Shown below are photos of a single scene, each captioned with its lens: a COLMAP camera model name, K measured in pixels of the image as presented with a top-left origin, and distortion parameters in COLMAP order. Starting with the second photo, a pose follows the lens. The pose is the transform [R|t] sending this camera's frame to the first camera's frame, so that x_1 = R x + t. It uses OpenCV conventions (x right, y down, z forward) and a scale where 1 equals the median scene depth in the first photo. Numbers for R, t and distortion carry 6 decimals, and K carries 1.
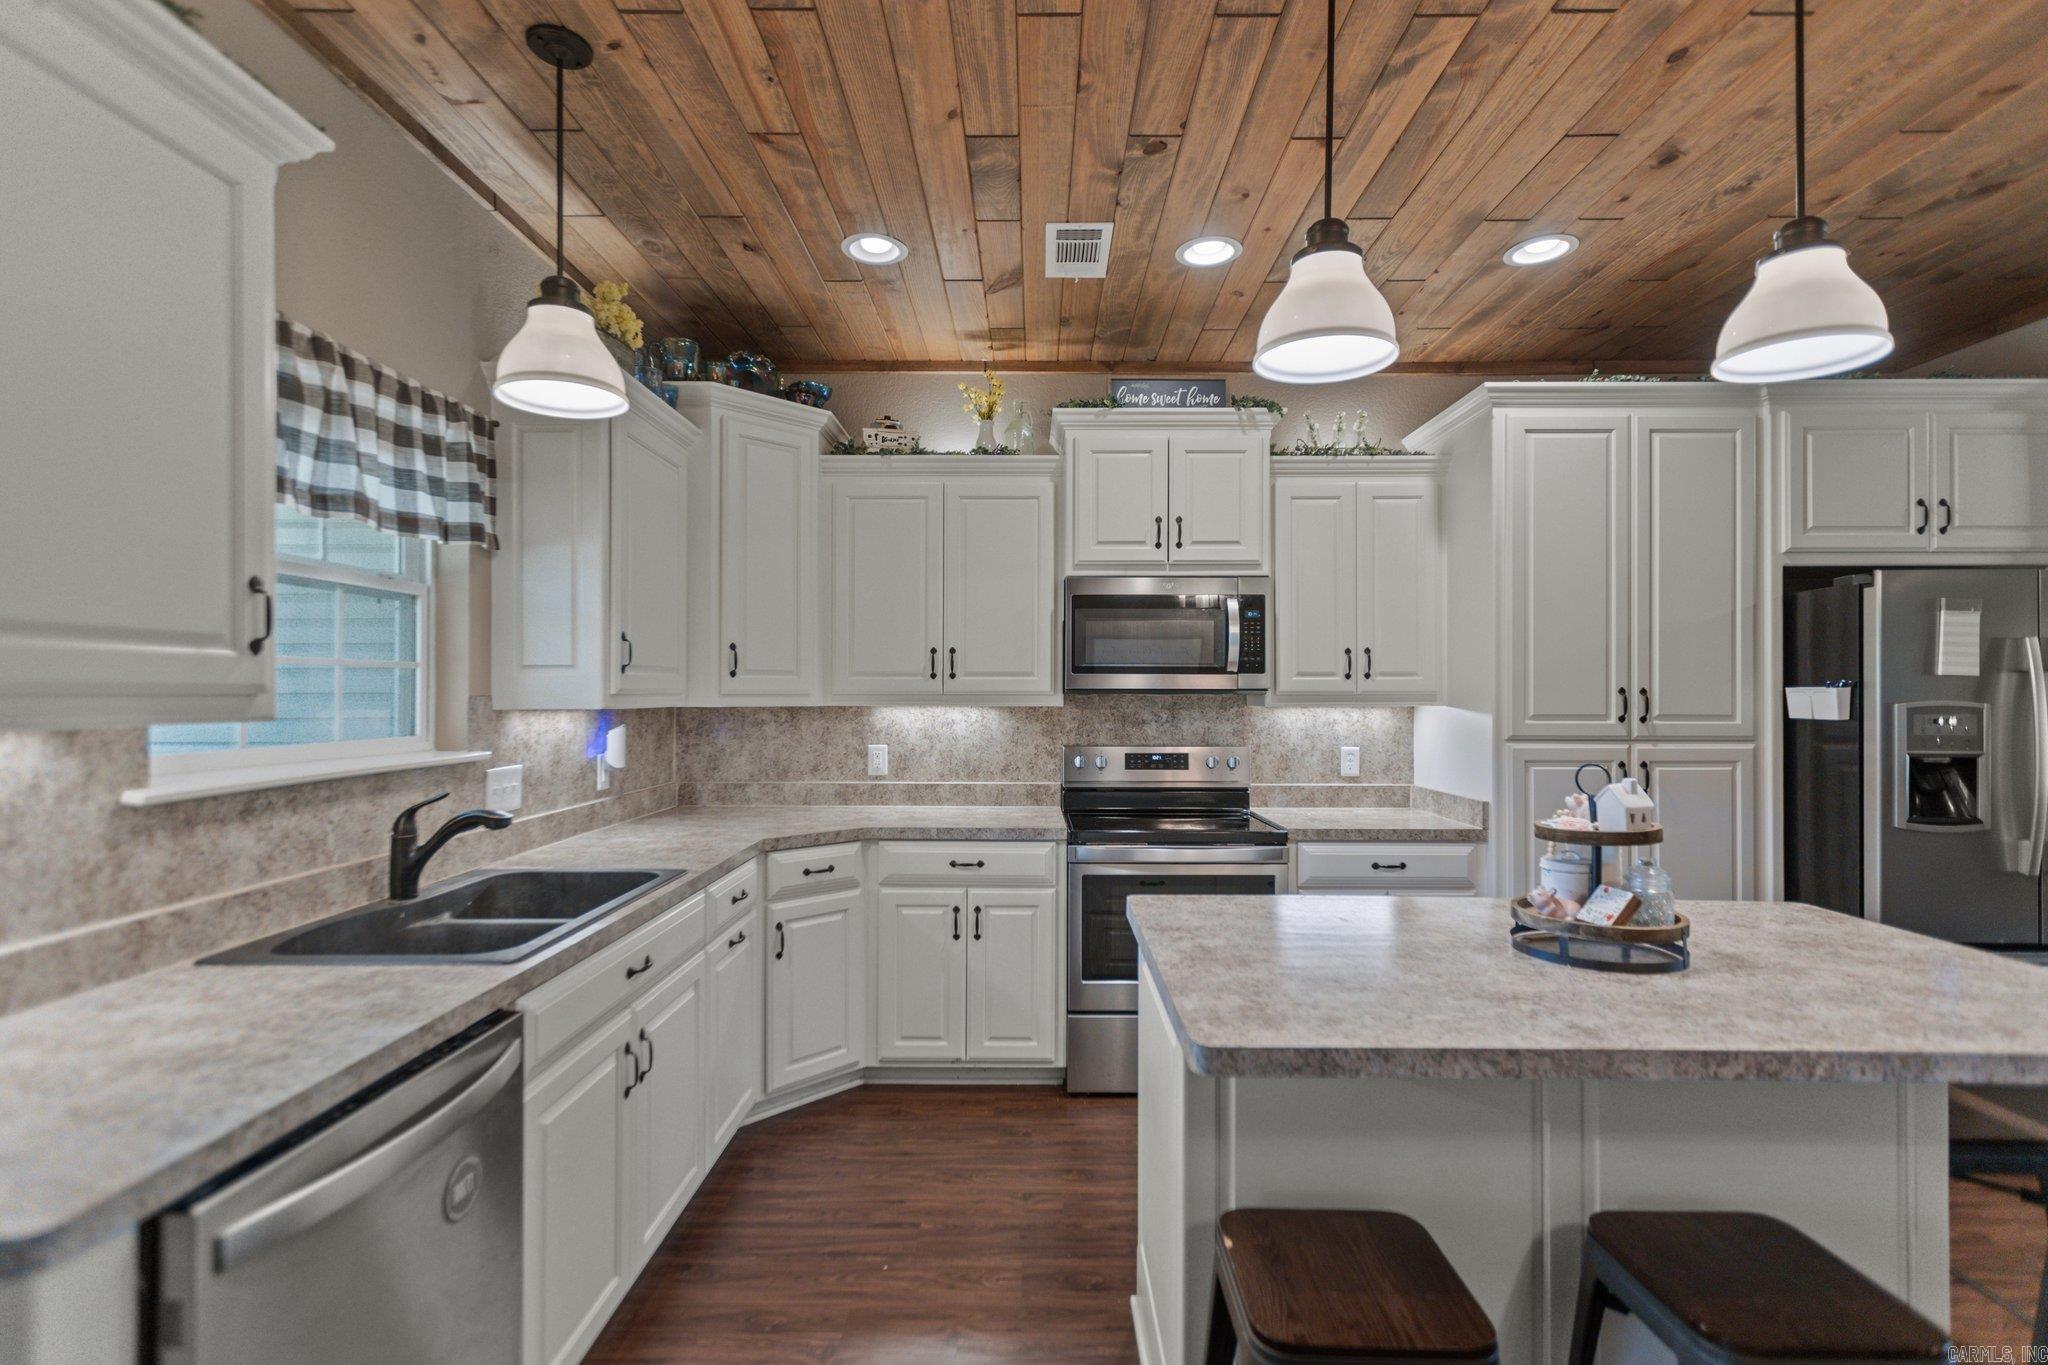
lens RADIAL K [[936.4, 0, 1026.6], [0, 936.4, 687.7], [0, 0, 1]] dist [0.002714, -0.000434]
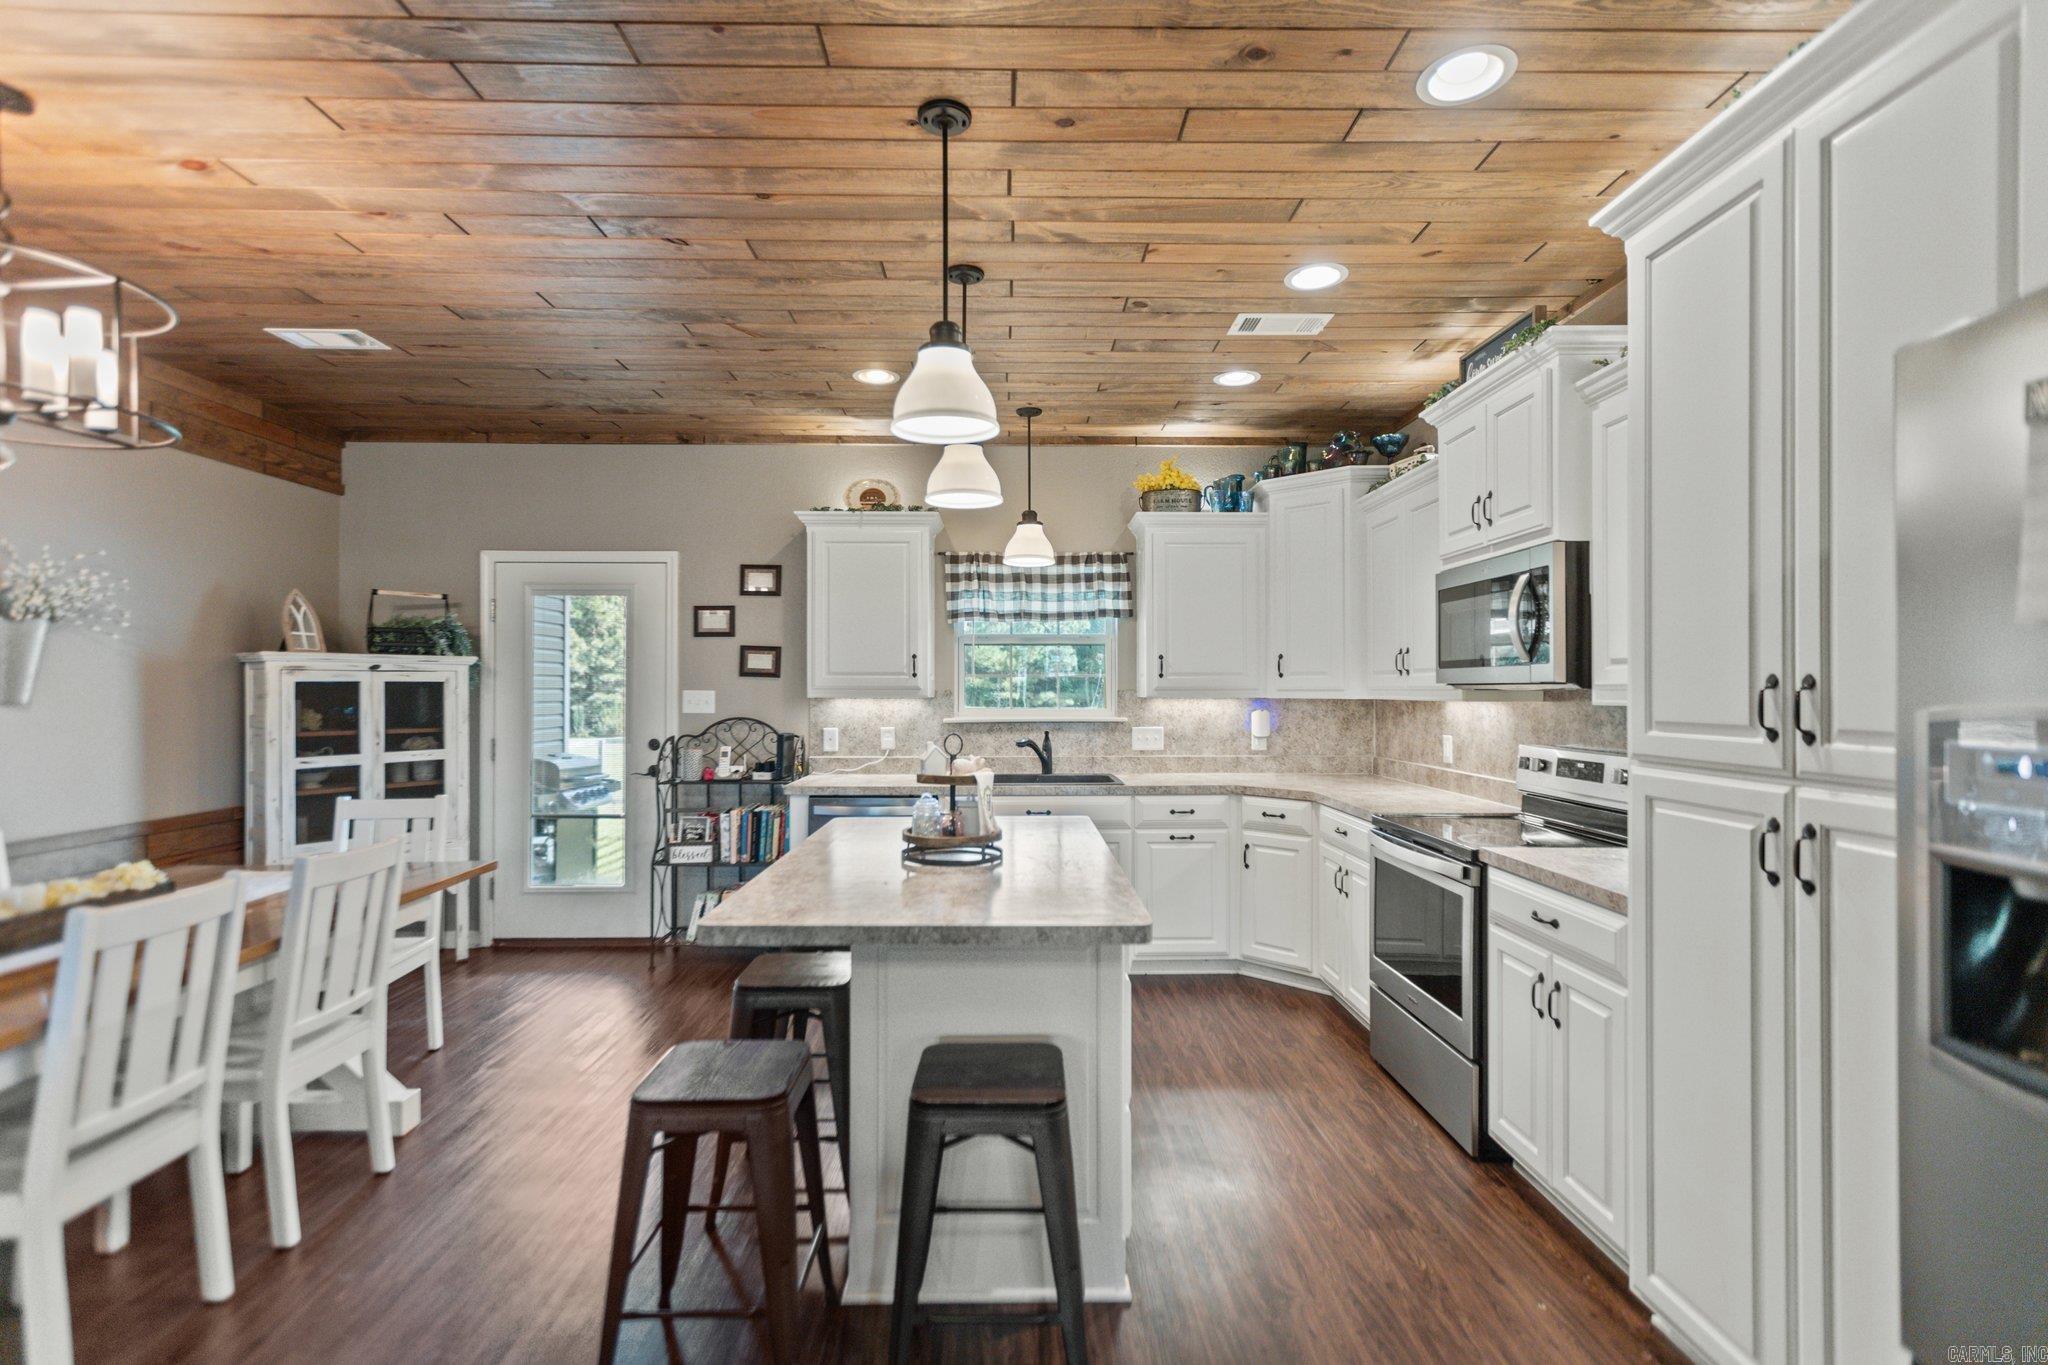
lens RADIAL K [[936.4, 0, 1026.8], [0, 936.4, 680.1], [0, 0, 1]] dist [0.002714, -0.000434]
pose [[0.028528, -0.011507, -0.999527, 1.133954], [0.004971, 0.999923, -0.011370, 0.007090], [0.999581, -0.004644, 0.028583, 0.575462]]
